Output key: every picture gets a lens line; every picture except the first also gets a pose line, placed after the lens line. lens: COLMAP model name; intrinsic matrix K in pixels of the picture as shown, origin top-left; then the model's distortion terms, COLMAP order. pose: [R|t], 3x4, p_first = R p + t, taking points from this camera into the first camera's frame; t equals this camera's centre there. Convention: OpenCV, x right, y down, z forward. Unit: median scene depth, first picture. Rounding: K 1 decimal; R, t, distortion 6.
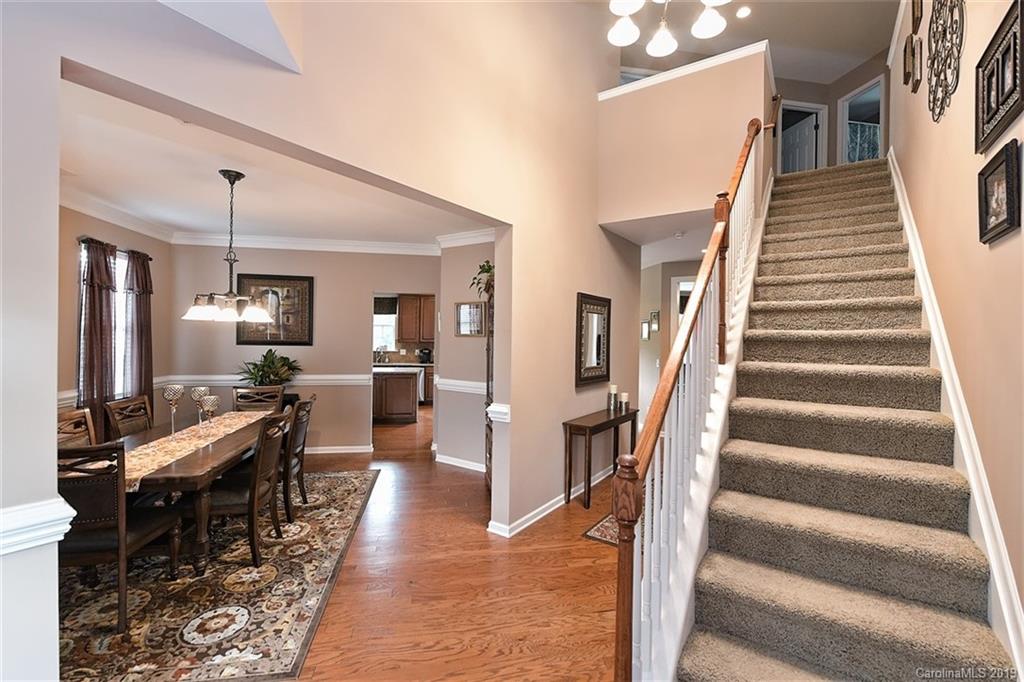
lens RADIAL K [[454.8, 0, 512.6], [0, 454.8, 339.5], [0, 0, 1]] dist [-0.001385, -0.000250]
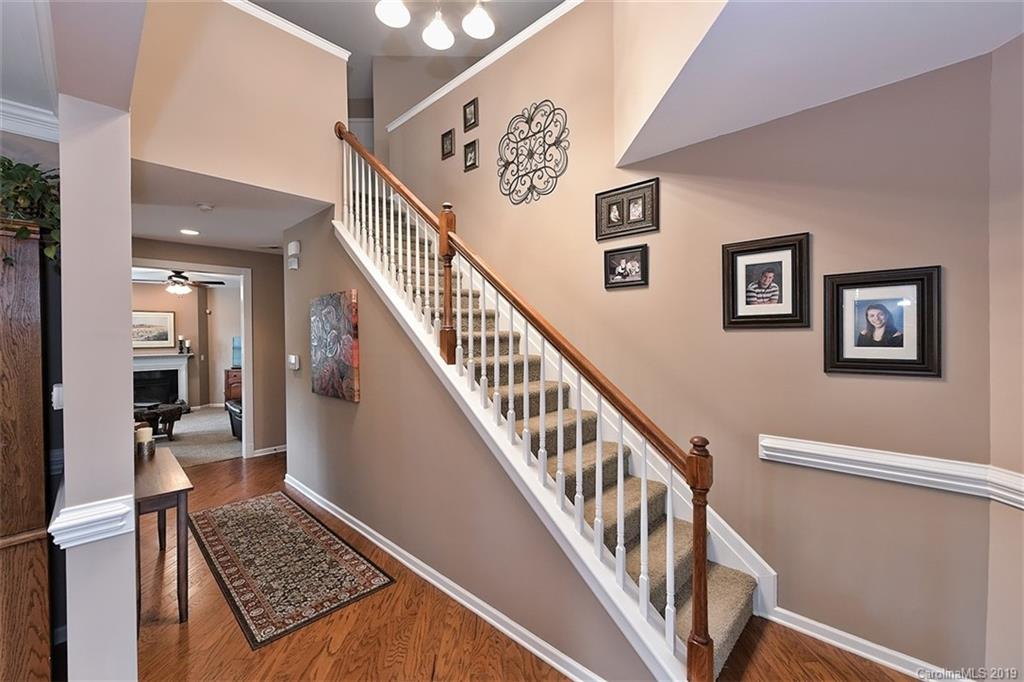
lens RADIAL K [[423.9, 0, 510.0], [0, 423.9, 339.4], [0, 0, 1]] dist [0.000732, 0.000012]
pose [[0.145885, -0.014780, 0.989191, -0.383892], [0.016191, 0.999790, 0.012550, -0.010832], [-0.989169, 0.014185, 0.146093, 0.543270]]
